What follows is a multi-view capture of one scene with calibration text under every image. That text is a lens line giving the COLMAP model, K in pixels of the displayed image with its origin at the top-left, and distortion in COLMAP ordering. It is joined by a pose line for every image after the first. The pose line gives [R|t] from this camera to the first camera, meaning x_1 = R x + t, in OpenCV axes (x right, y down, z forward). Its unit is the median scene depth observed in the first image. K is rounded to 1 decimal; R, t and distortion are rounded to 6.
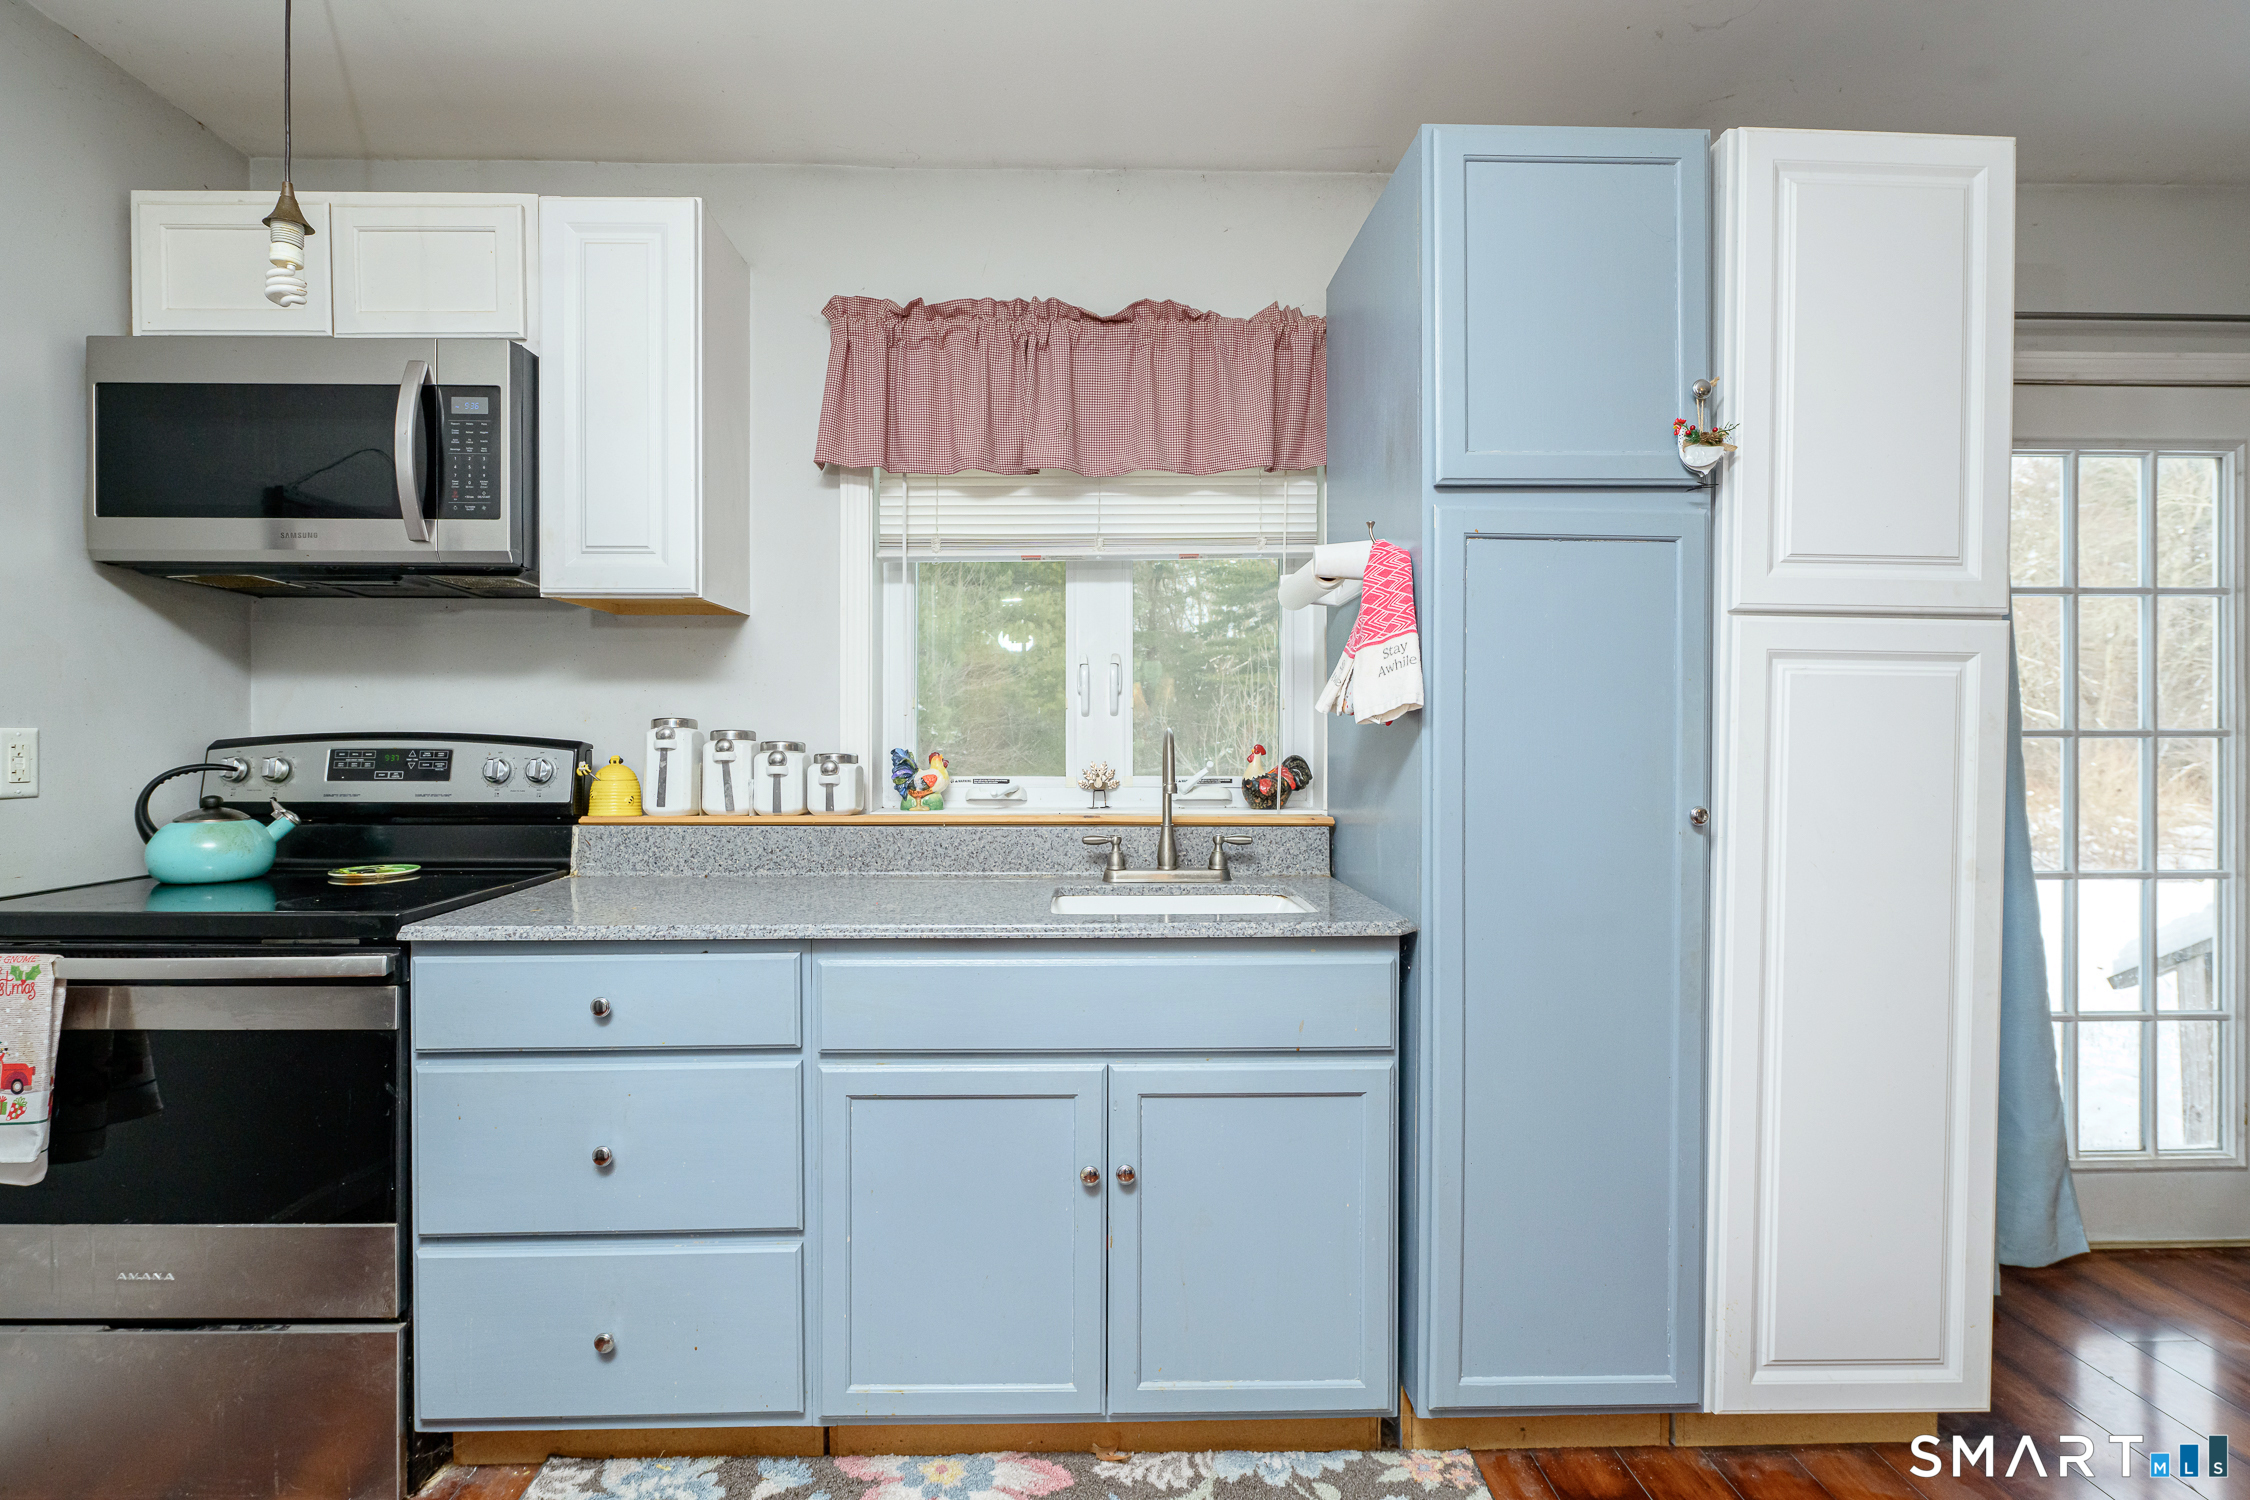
lens RADIAL K [[1028.3, 0, 1127.2], [0, 1028.3, 736.8], [0, 0, 1]] dist [-0.005388, -0.000181]
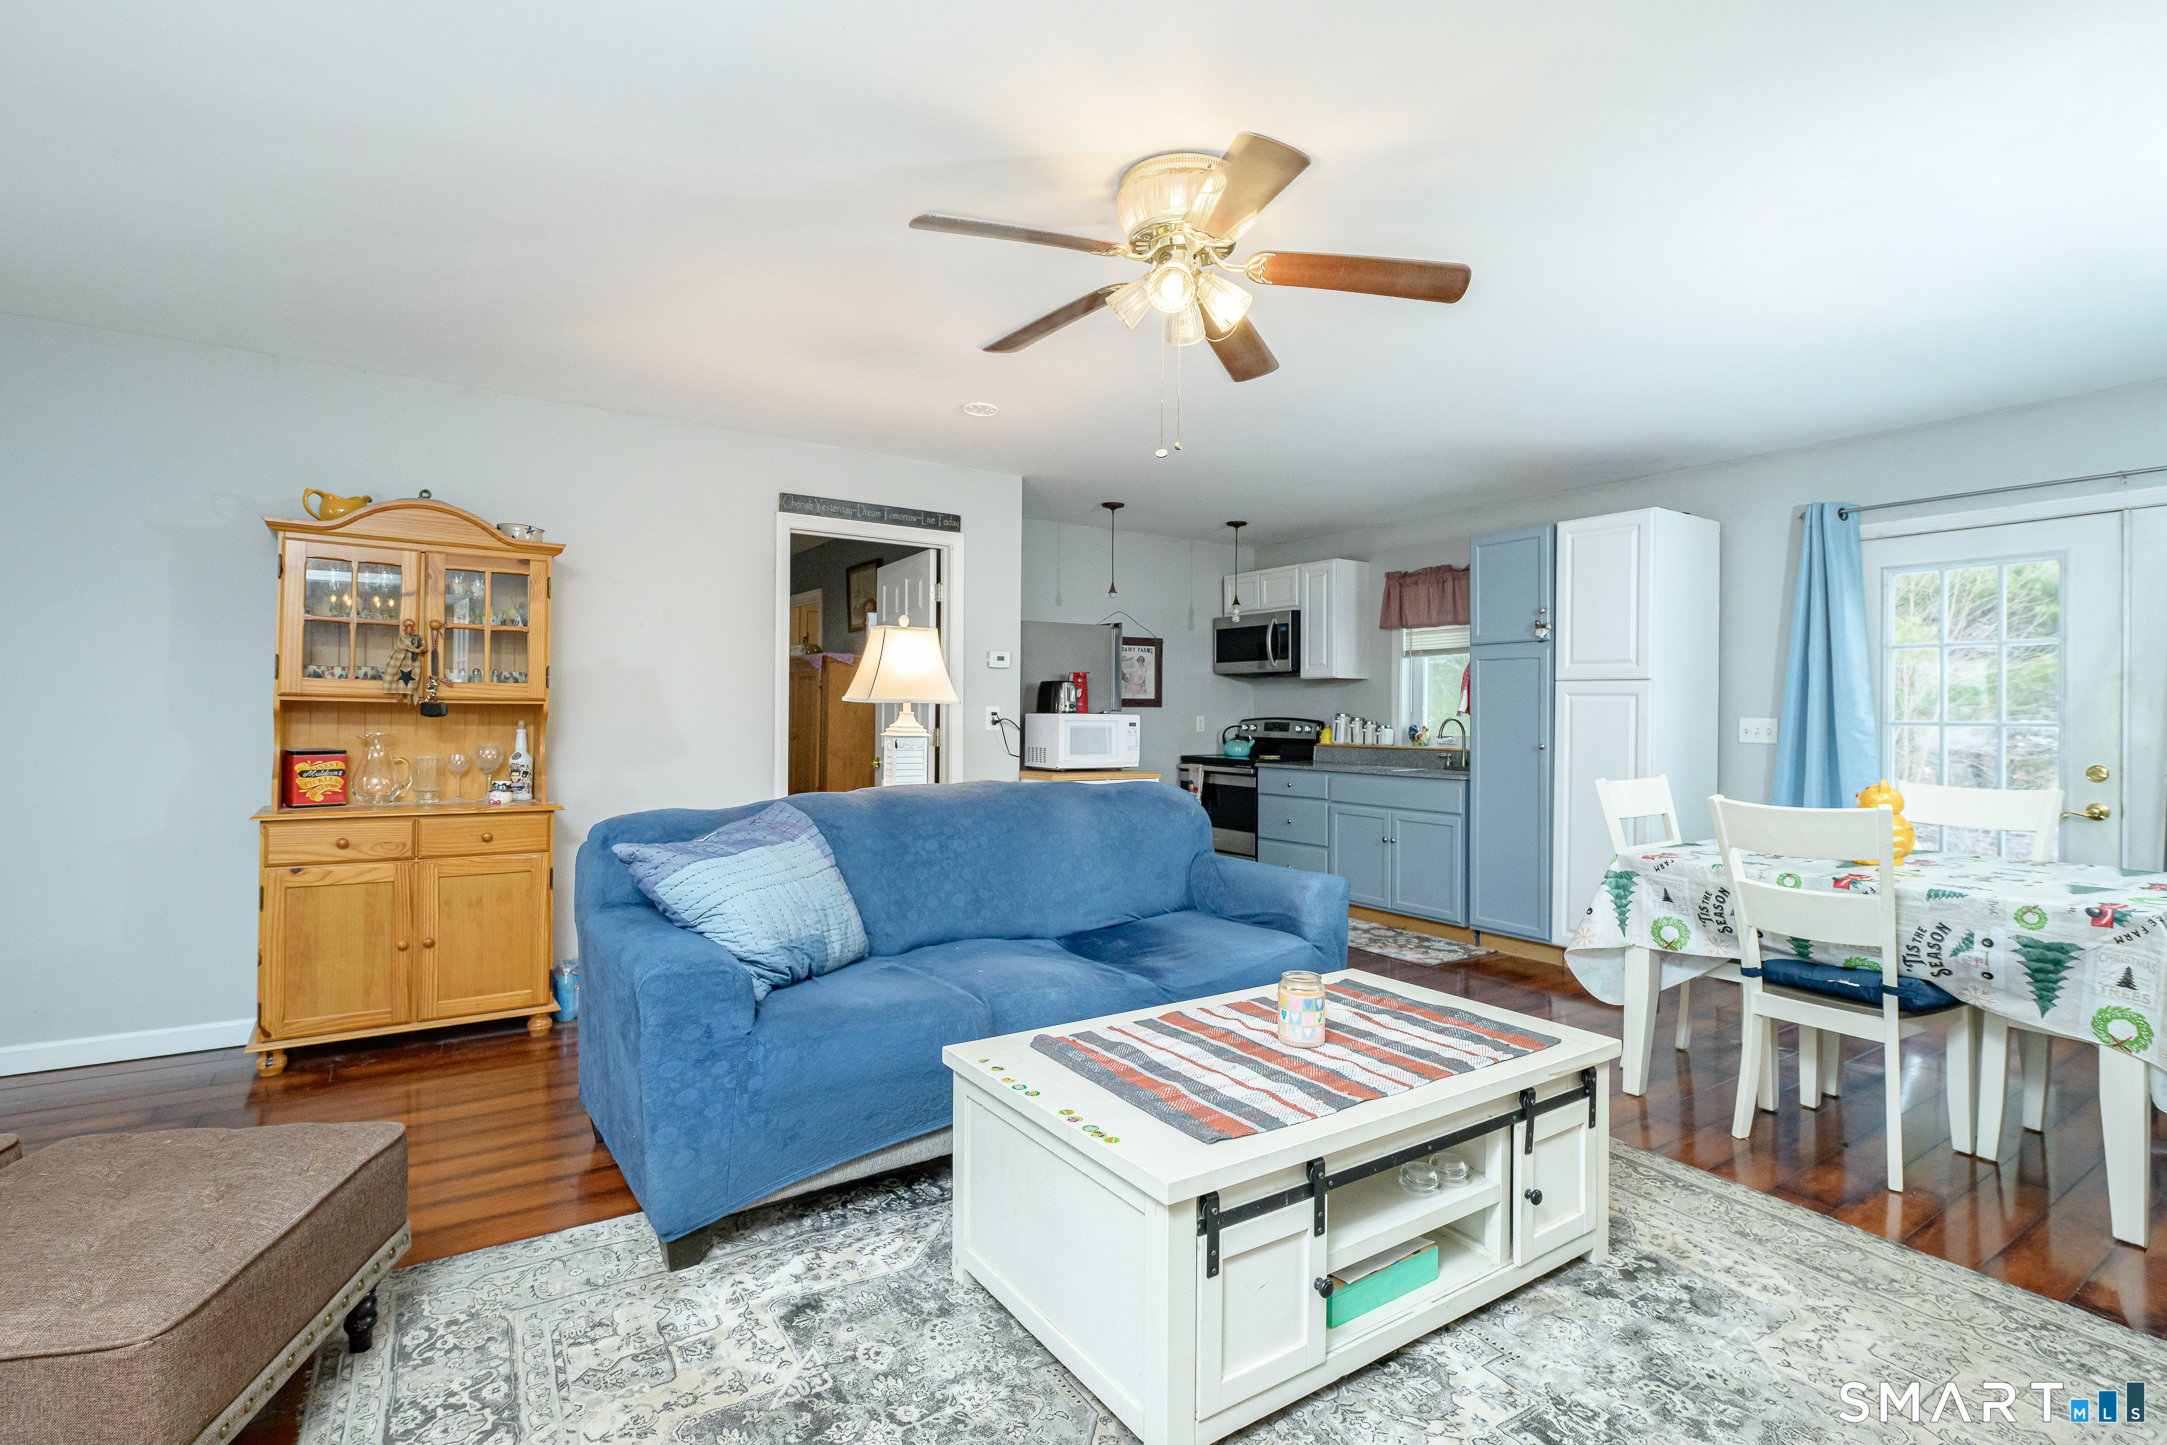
lens RADIAL K [[990.4, 0, 1075.3], [0, 990.4, 713.2], [0, 0, 1]] dist [-0.005388, -0.000181]
pose [[0.540046, 0.004040, -0.841626, 1.780736], [-0.009456, 0.999954, -0.001268, -0.007908], [0.841582, 0.008644, 0.540060, -1.410716]]
